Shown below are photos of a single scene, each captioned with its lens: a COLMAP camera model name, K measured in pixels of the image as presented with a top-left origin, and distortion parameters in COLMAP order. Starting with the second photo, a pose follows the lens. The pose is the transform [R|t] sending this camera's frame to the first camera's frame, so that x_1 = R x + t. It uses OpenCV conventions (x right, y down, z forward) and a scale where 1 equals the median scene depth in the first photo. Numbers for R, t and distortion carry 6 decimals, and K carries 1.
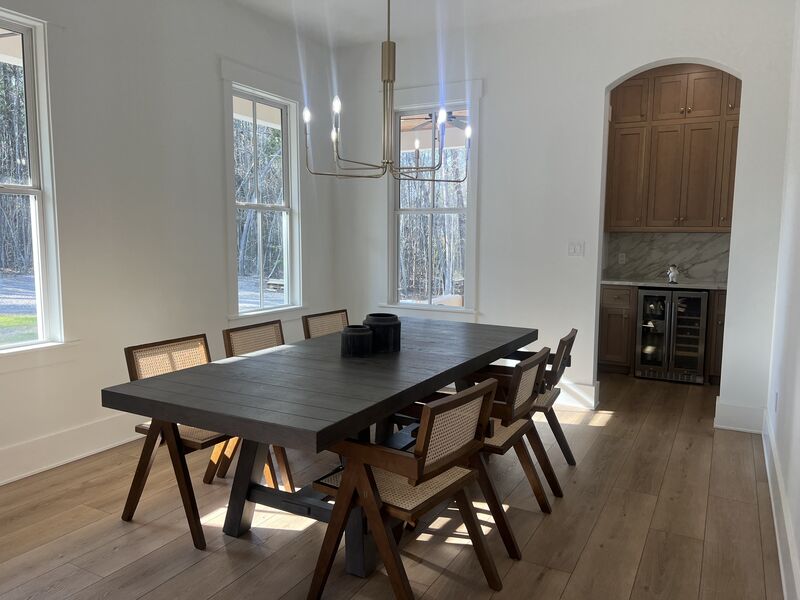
lens RADIAL K [[607.4, 0, 400.8], [0, 607.4, 298.7], [0, 0, 1]] dist [0.034839, -0.004749]
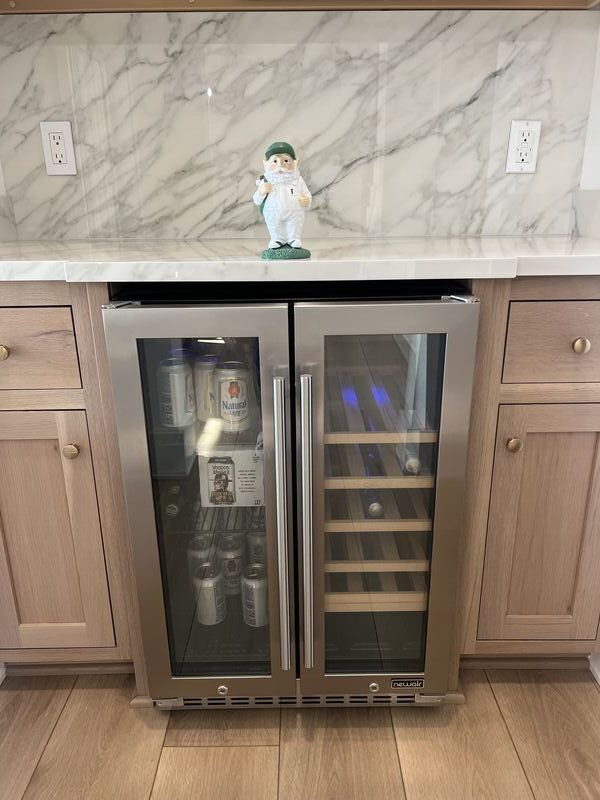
lens RADIAL K [[607.4, 0, 299.8], [0, 607.4, 400.3], [0, 0, 1]] dist [0.034839, -0.004749]
pose [[0.878037, -0.169130, 0.447713, 0.344025], [0.071701, 0.971405, 0.226345, -0.022897], [-0.473192, -0.166638, 0.865056, 0.797478]]
